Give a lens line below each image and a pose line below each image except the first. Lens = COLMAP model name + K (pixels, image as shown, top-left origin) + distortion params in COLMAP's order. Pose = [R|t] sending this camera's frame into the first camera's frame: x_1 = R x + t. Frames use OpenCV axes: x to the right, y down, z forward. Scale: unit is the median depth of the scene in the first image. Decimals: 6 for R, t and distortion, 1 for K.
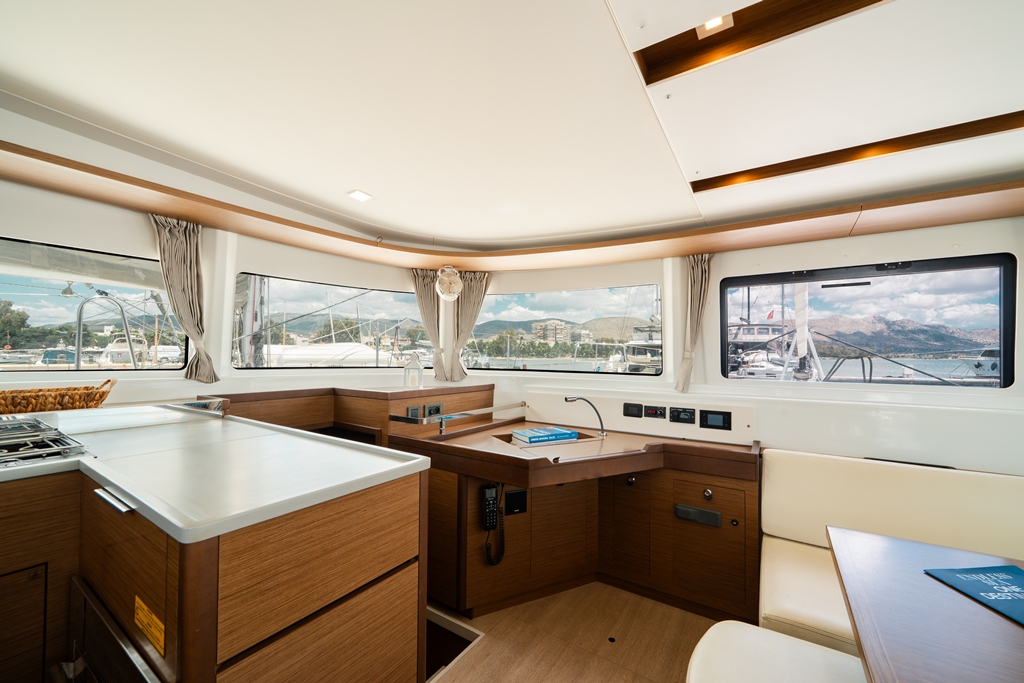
lens RADIAL K [[405.7, 0, 510.9], [0, 405.7, 345.0], [0, 0, 1]] dist [-0.001100, -0.000171]
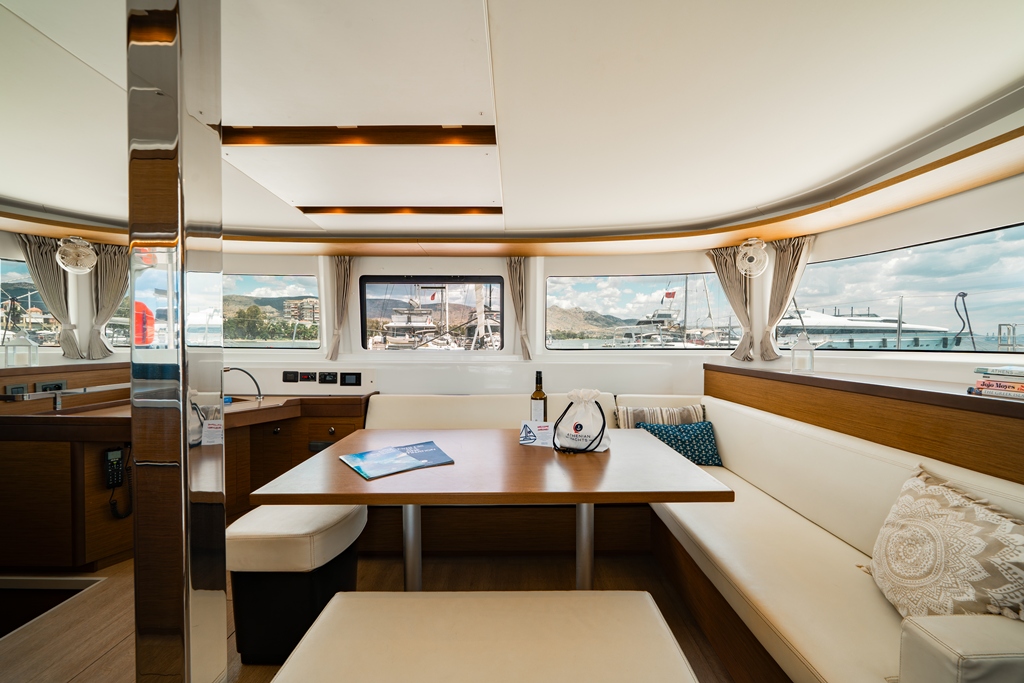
lens RADIAL K [[391.5, 0, 514.1], [0, 391.5, 346.3], [0, 0, 1]] dist [-0.003220, -0.000356]
pose [[0.830330, -0.014083, 0.557095, 0.199692], [-0.013560, 0.998874, 0.045463, 0.004400], [-0.557108, -0.045303, 0.829204, -0.355426]]
